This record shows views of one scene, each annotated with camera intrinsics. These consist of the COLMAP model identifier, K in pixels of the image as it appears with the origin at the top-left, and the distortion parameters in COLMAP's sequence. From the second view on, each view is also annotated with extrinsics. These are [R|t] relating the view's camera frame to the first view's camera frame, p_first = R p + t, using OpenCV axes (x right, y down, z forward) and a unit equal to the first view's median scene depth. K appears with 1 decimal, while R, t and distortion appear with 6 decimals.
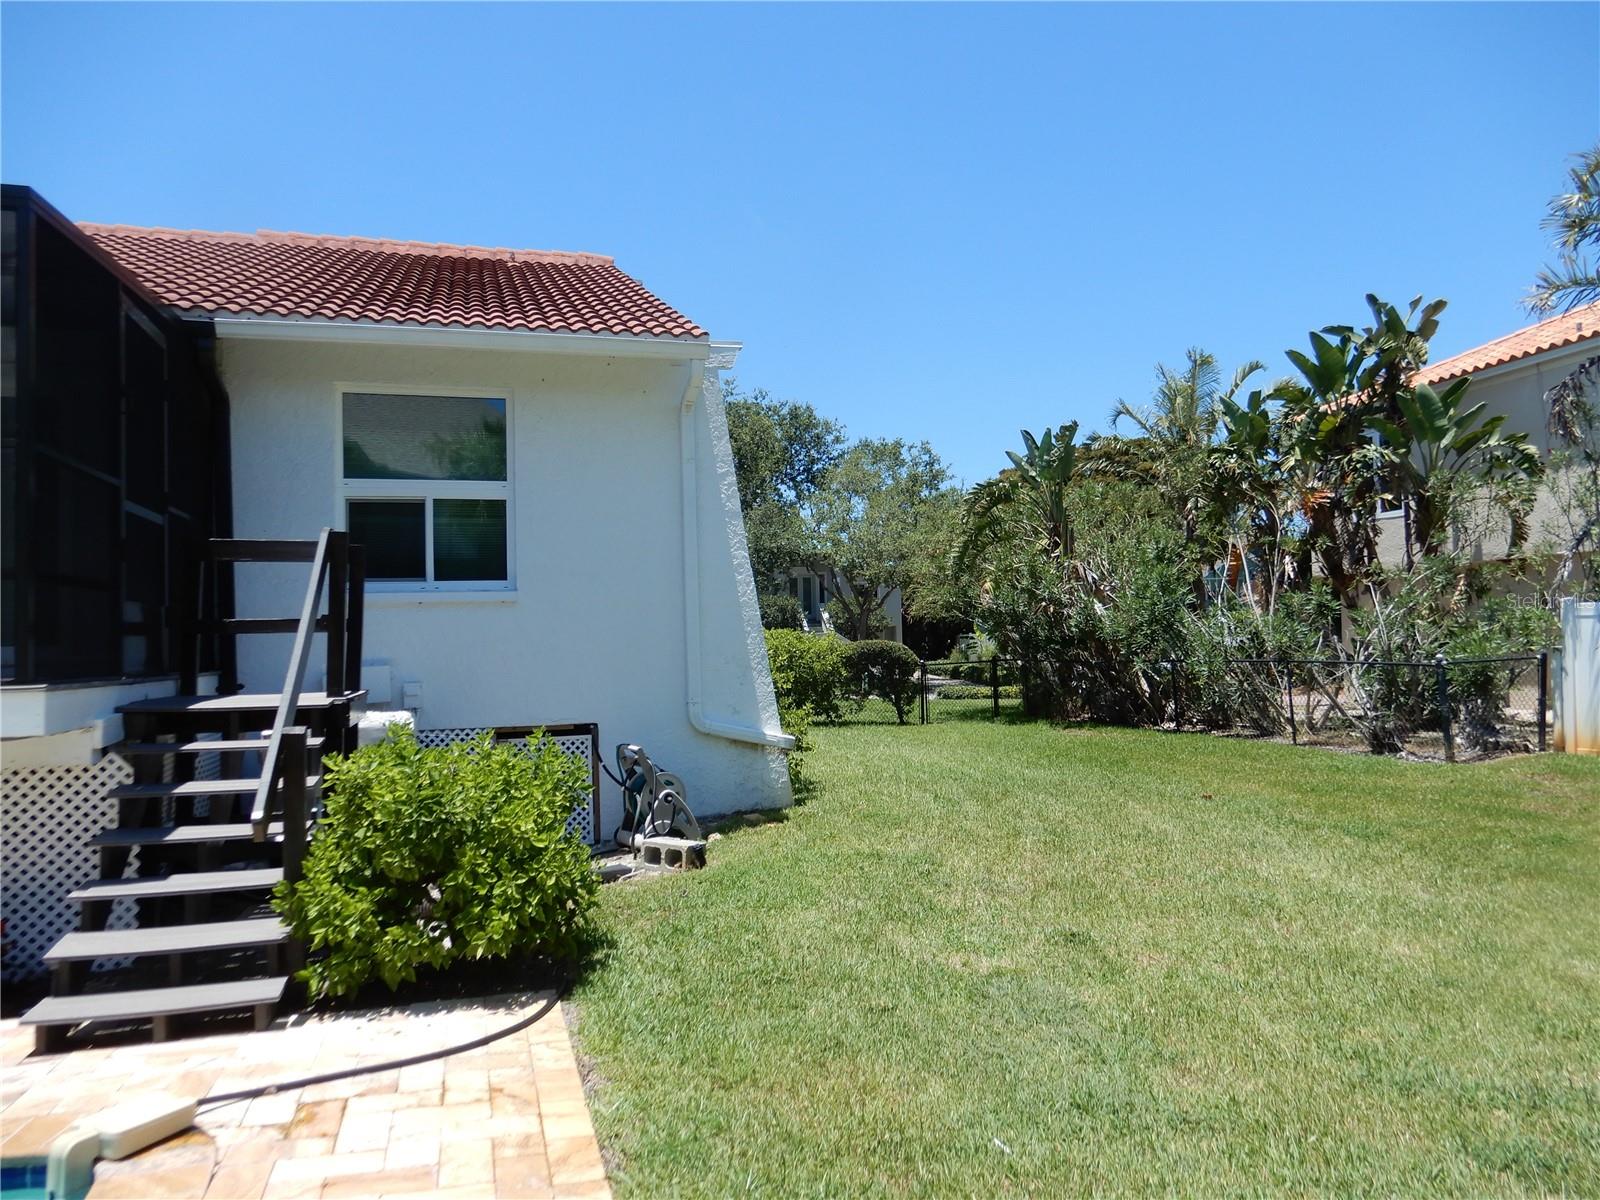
lens RADIAL K [[1144.3, 0, 799.2], [0, 1144.3, 601.0], [0, 0, 1]] dist [0.004631, 0.004278]
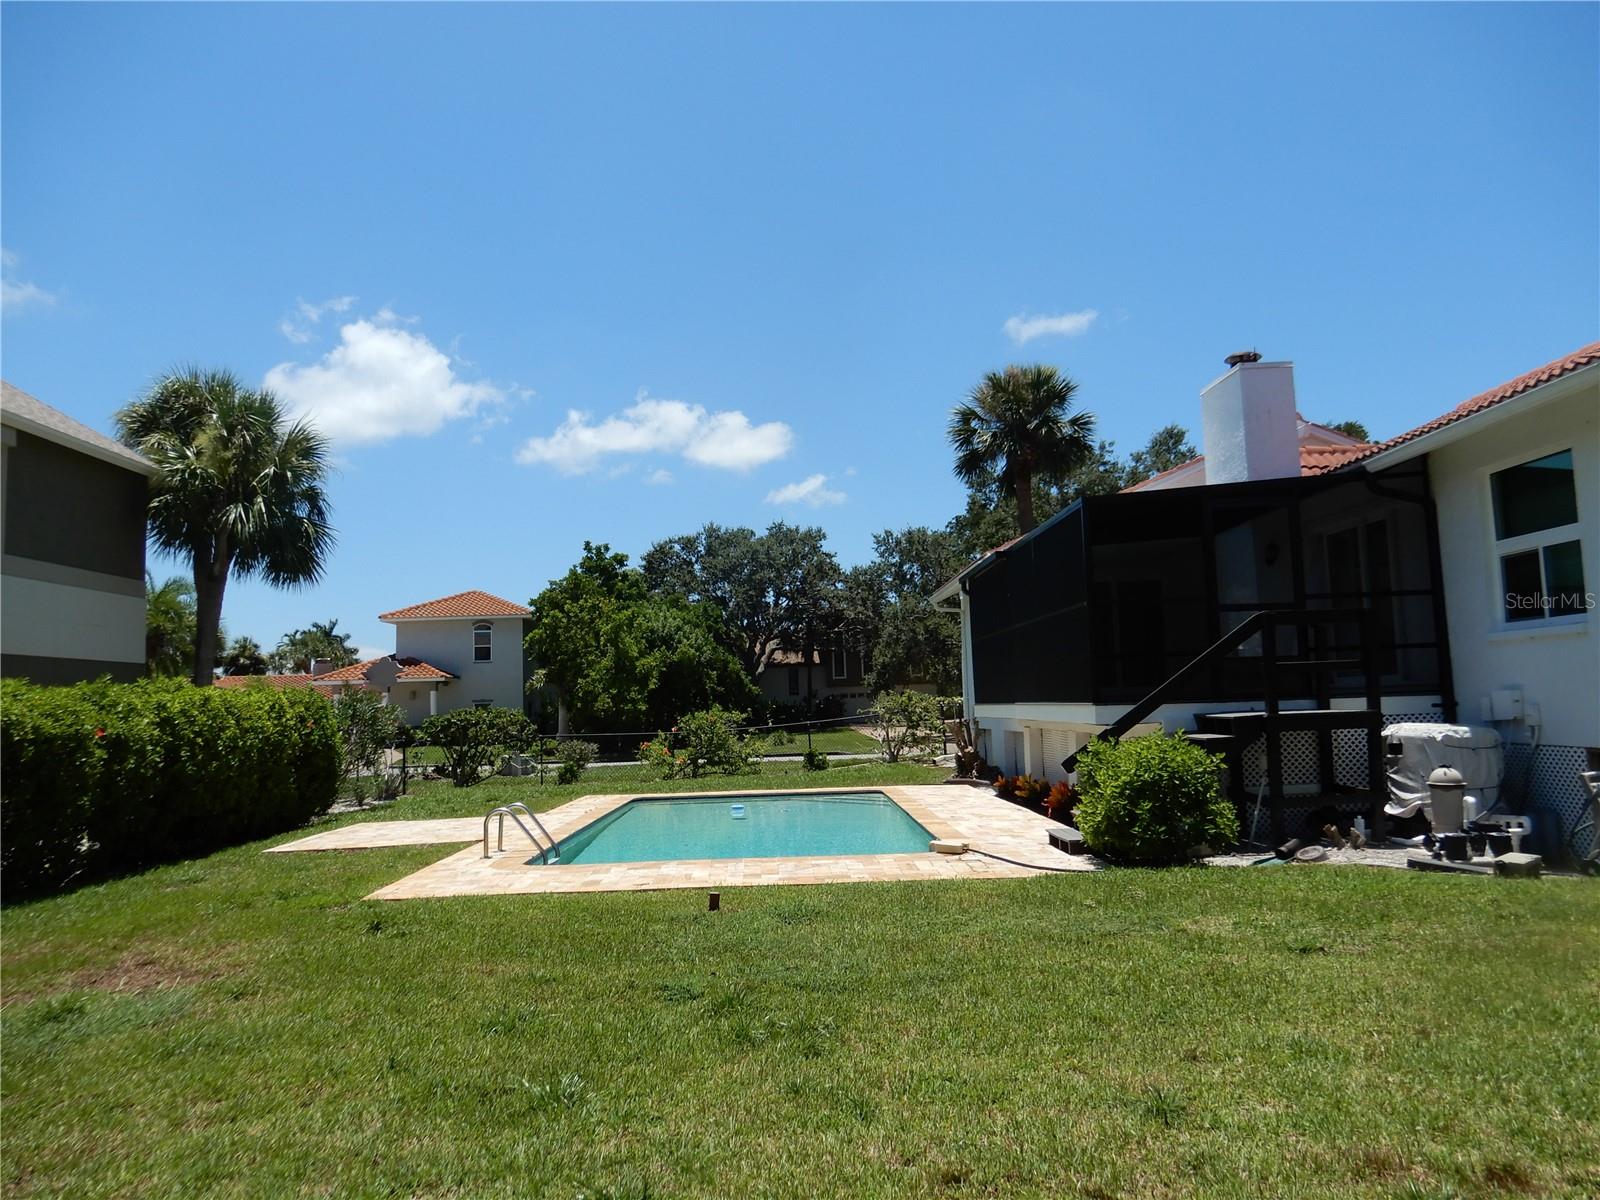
lens RADIAL K [[1144.3, 0, 799.6], [0, 1144.3, 596.7], [0, 0, 1]] dist [0.004631, 0.004278]
pose [[-0.255025, -0.065129, -0.964738, 0.983386], [0.070767, 0.993796, -0.085797, 0.007216], [0.964341, -0.090152, -0.248834, 0.552391]]
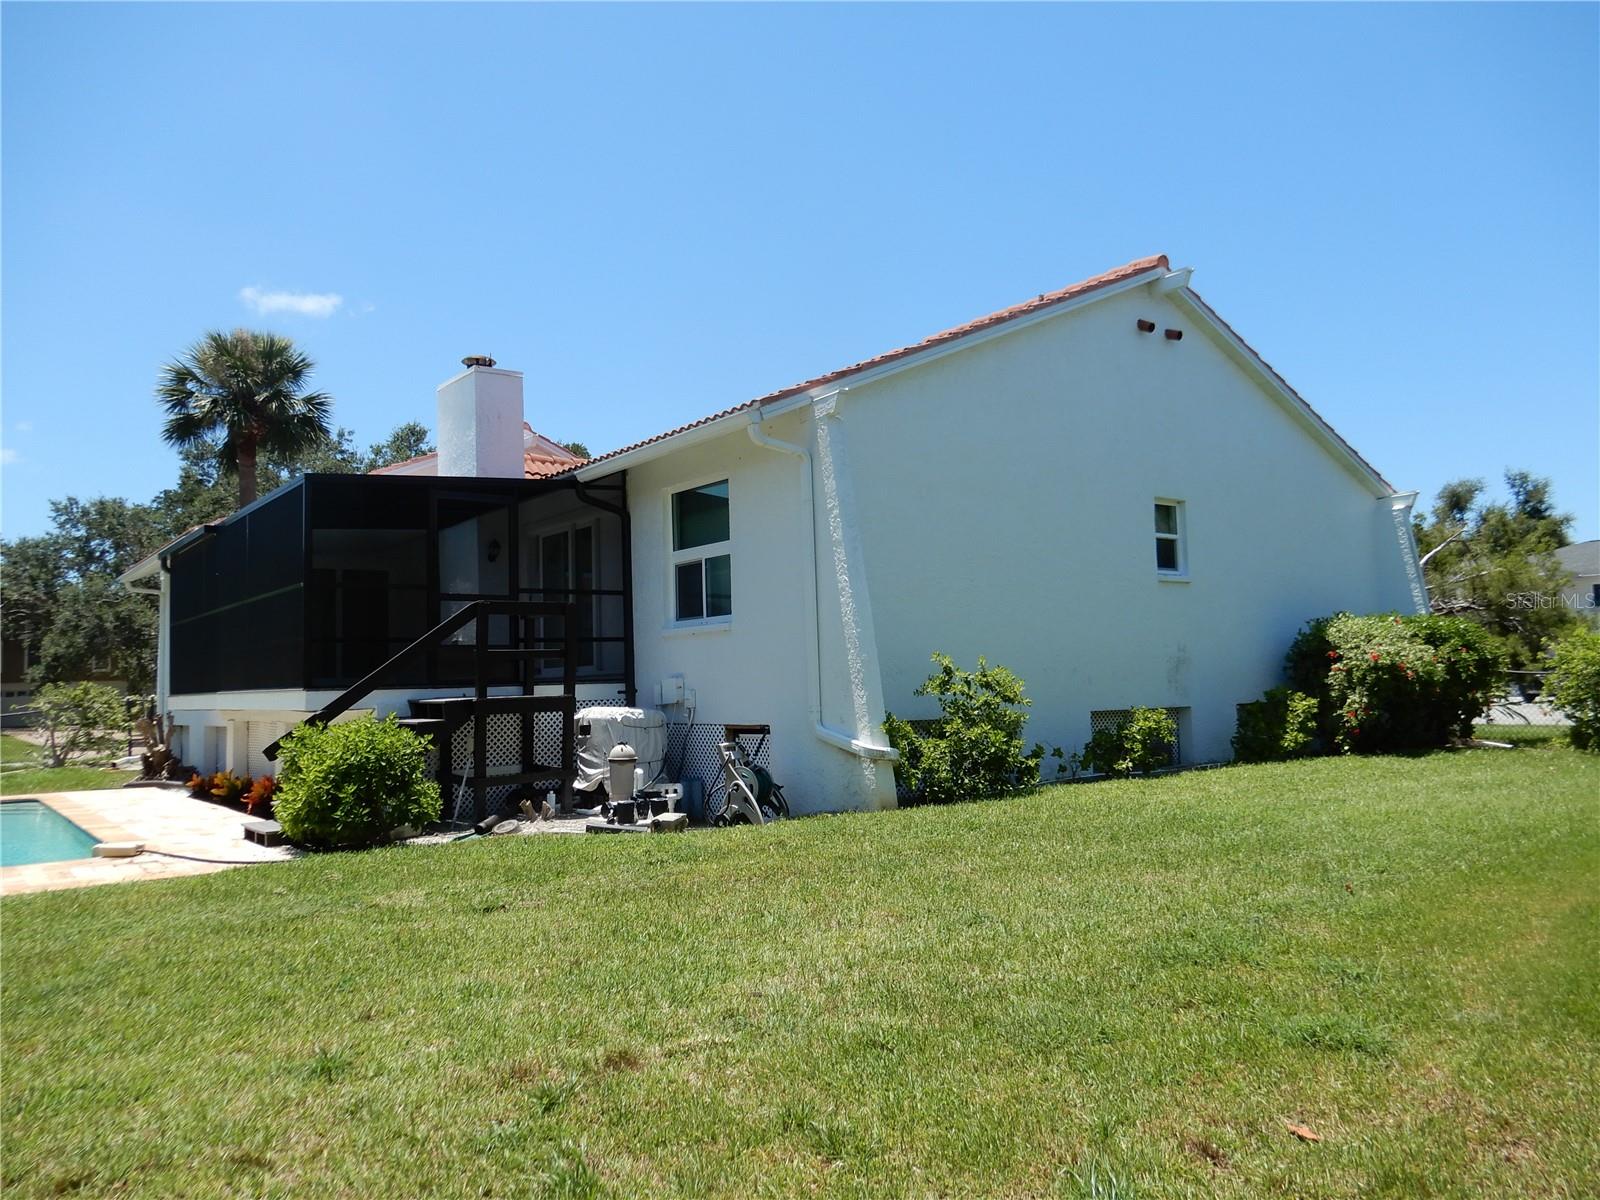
lens RADIAL K [[1144.3, 0, 799.1], [0, 1144.3, 600.8], [0, 0, 1]] dist [0.004631, 0.004278]
pose [[0.378784, -0.059196, -0.923590, 1.000261], [0.051774, 0.997745, -0.042715, 0.027214], [0.924036, -0.031639, 0.380995, 0.567363]]
